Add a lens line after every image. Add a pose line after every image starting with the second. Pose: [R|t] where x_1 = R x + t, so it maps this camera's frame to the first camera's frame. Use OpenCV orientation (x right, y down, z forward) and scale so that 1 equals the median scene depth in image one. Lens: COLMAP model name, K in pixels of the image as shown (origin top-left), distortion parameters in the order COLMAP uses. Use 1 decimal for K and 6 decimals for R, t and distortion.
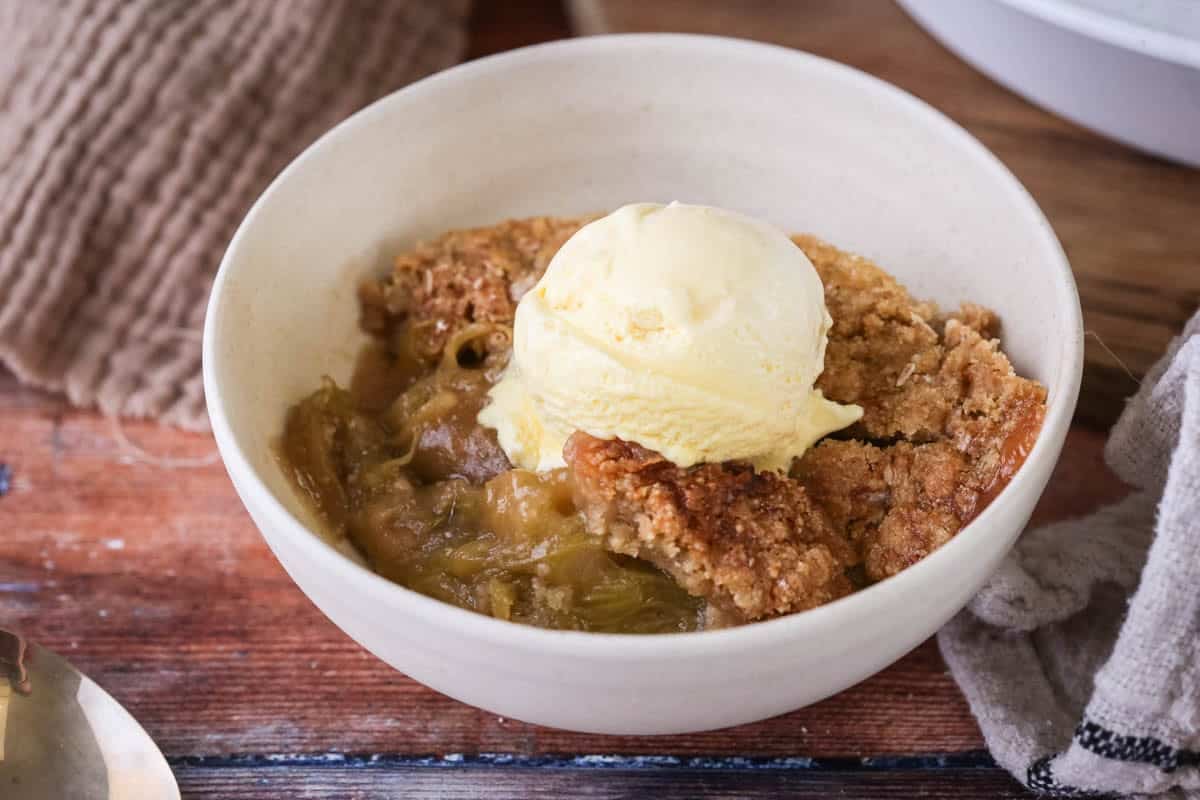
lens RADIAL K [[4847.9, 0, 600.0], [0, 4847.9, 400.0], [0, 0, 1]] dist [1.060646, -32.000051]
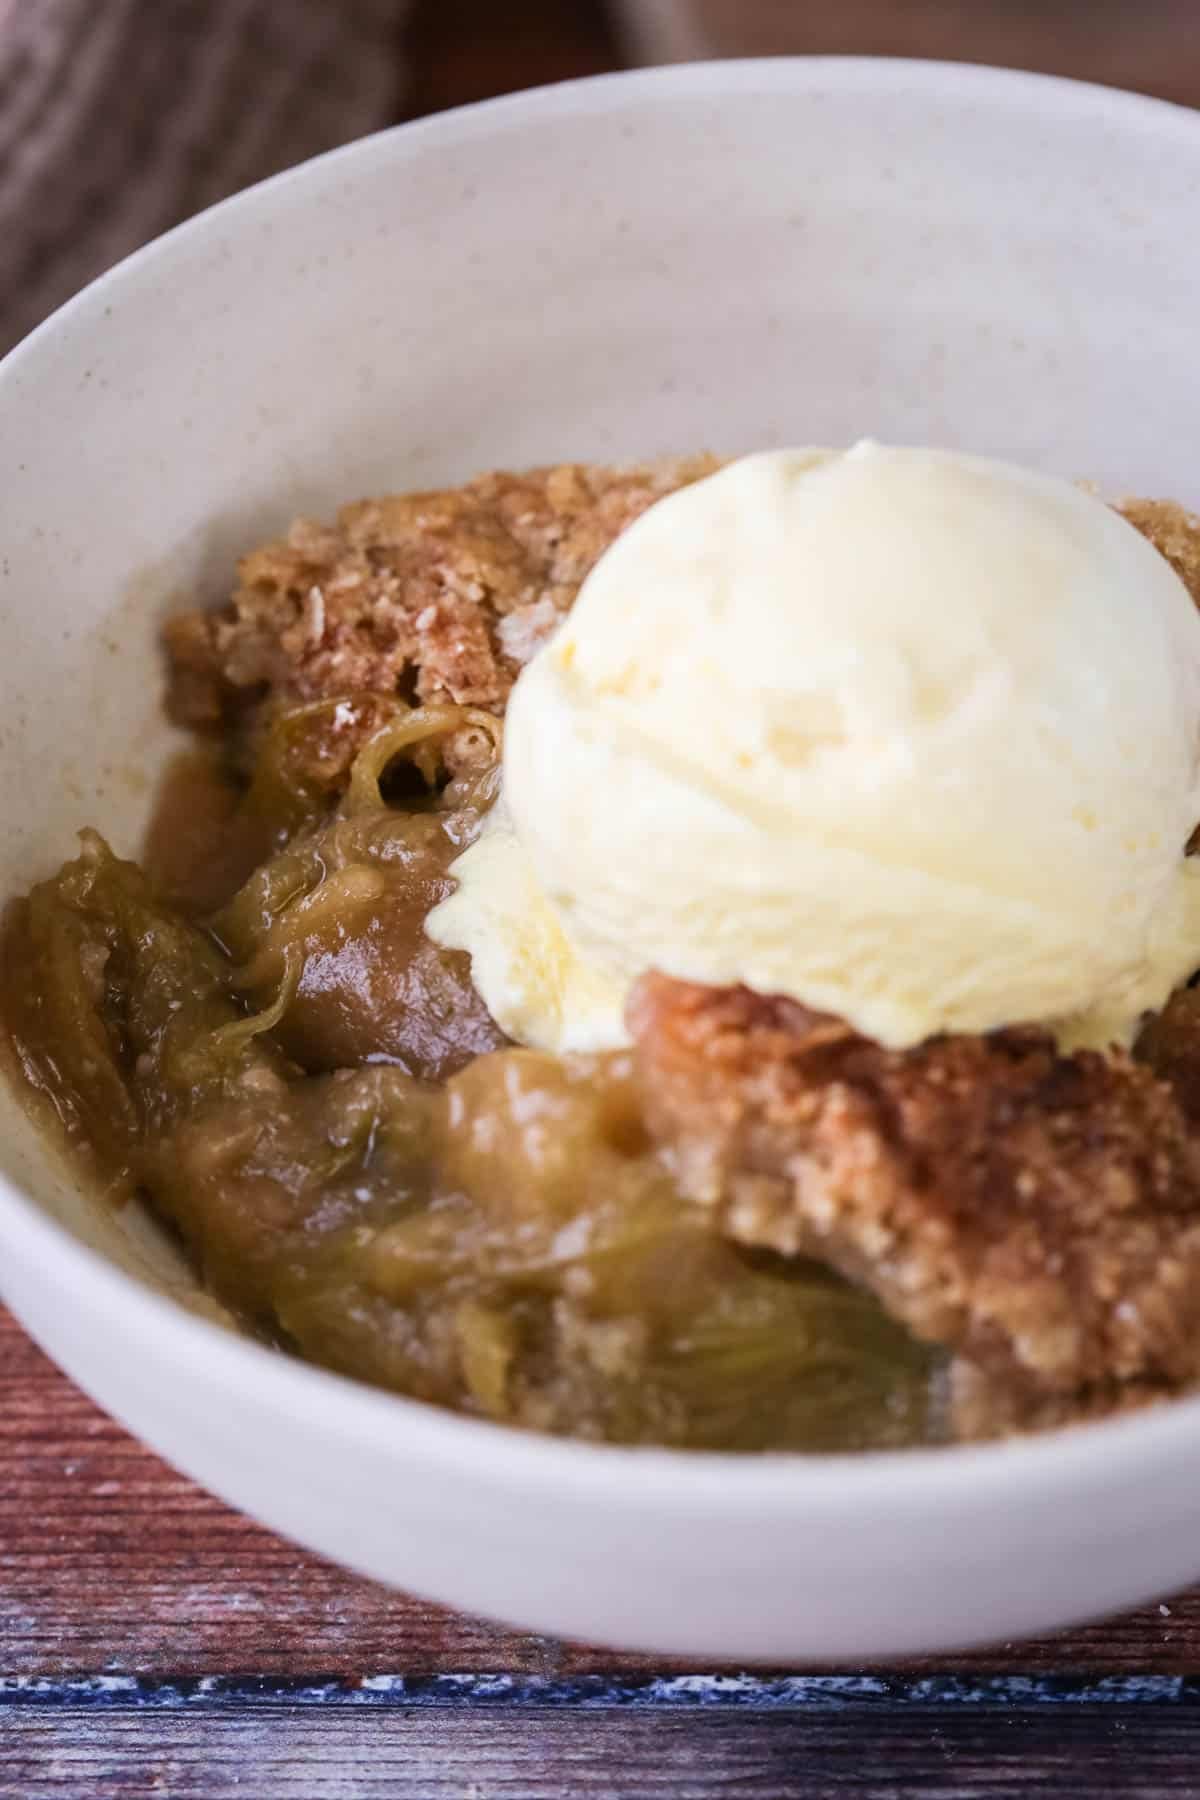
lens RADIAL K [[7271.8, 0, 645.9], [0, 7271.8, 900.8], [0, 0, 1]] dist [1.060646, -32.000051]
pose [[0.999957, -0.009261, 0.000929, -0.005772], [0.009220, 0.999286, 0.036642, -0.022774], [-0.001267, -0.036632, 0.999328, 0.330672]]
